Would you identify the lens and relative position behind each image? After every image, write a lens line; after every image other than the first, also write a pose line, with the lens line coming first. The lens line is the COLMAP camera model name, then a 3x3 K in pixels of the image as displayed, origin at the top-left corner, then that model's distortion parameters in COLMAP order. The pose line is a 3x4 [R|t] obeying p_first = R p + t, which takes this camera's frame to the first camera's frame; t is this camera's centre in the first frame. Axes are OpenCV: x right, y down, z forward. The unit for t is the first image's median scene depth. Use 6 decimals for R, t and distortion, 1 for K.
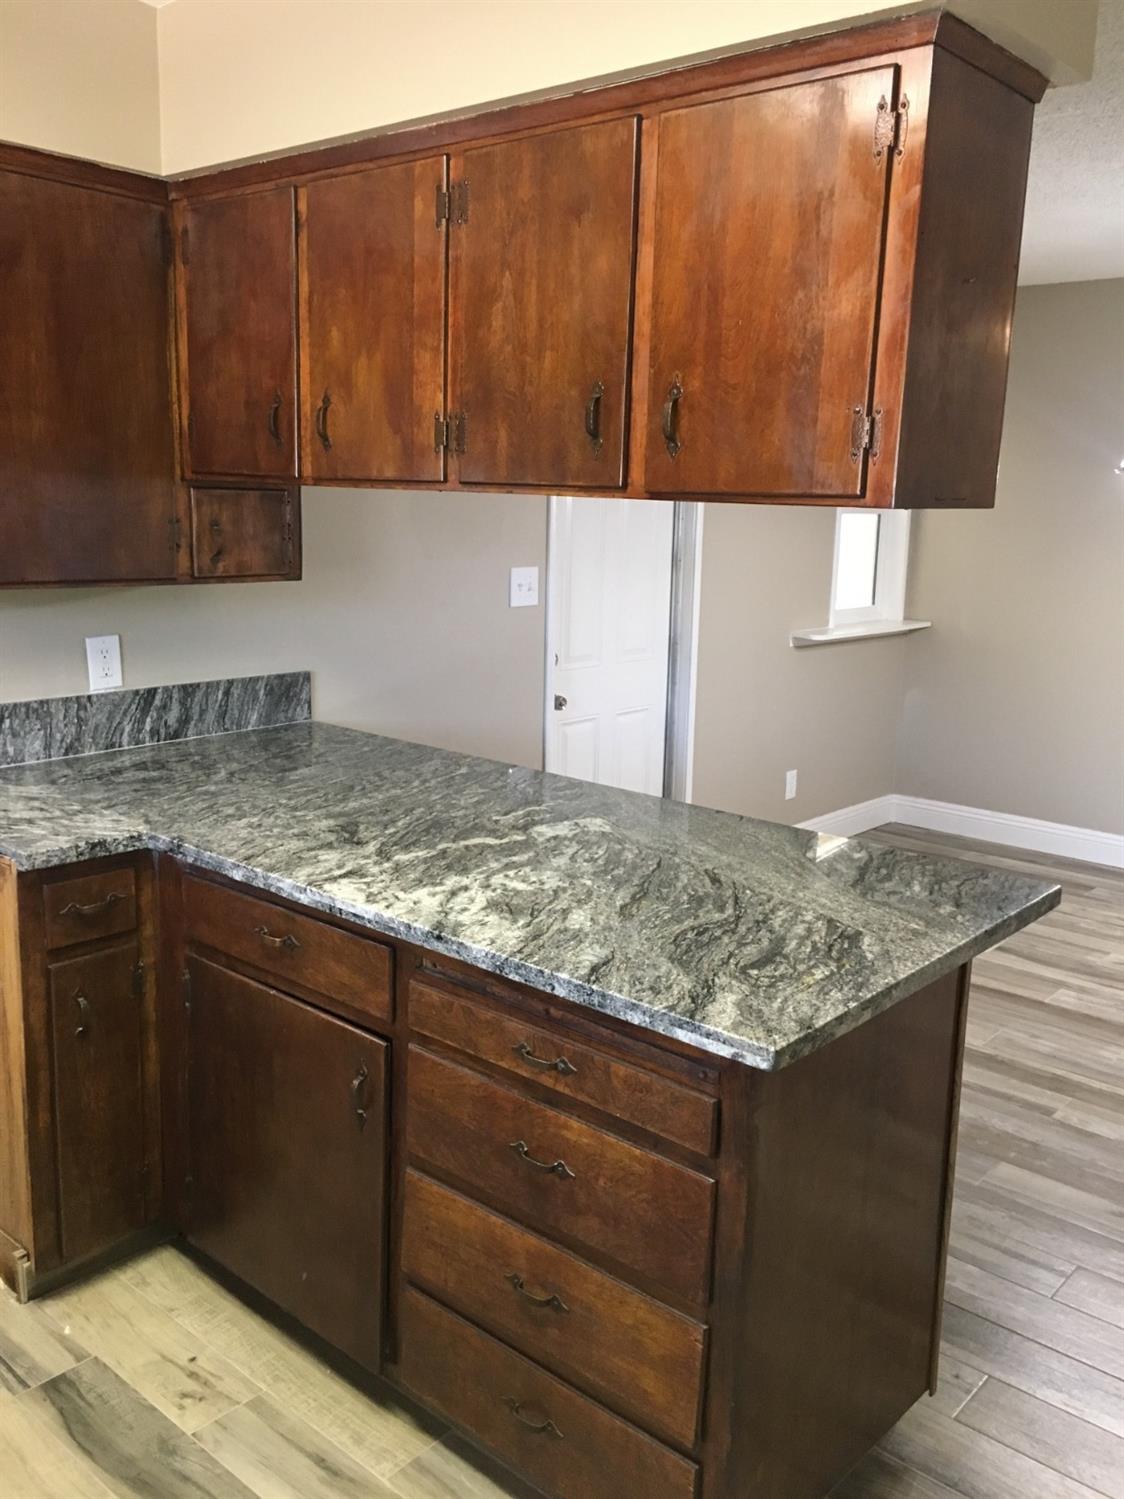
lens RADIAL K [[1281.7, 0, 562.7], [0, 1281.7, 748.4], [0, 0, 1]] dist [0.000543, -0.000861]
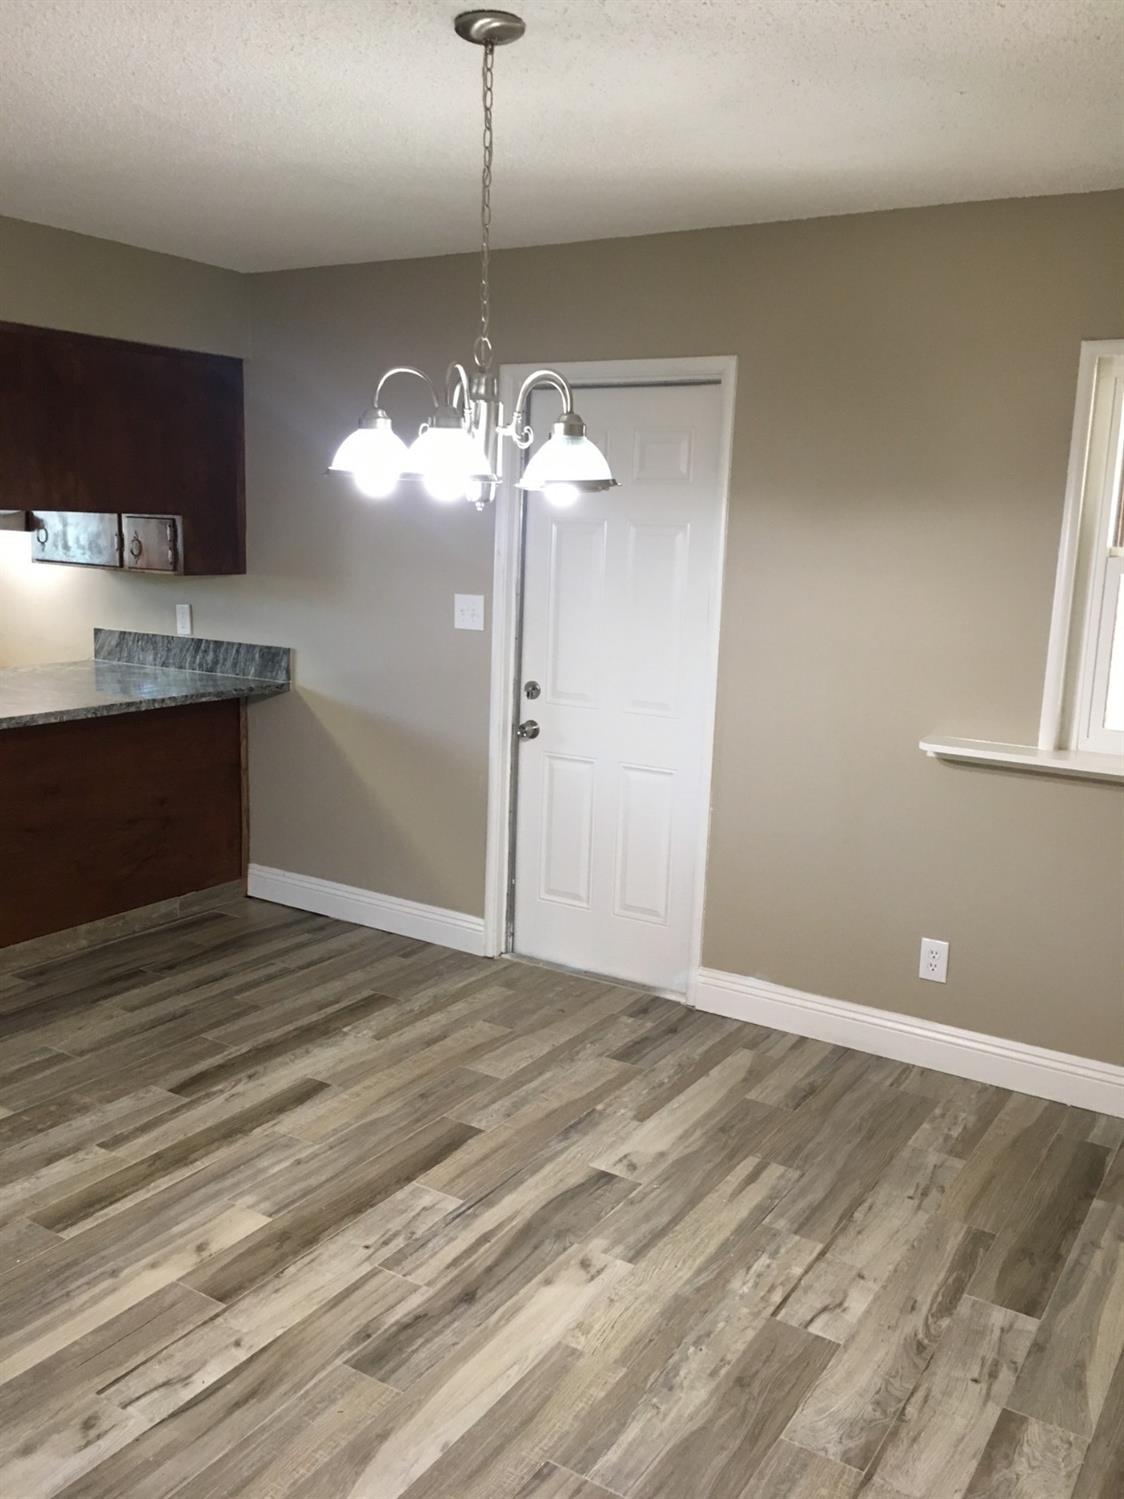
lens RADIAL K [[1281.7, 0, 562.7], [0, 1281.7, 752.2], [0, 0, 1]] dist [0.000543, -0.000861]
pose [[0.170163, 0.153413, -0.973401, 1.318545], [-0.224264, 0.967915, 0.113344, -0.186082], [0.959557, 0.199012, 0.199108, 1.072547]]
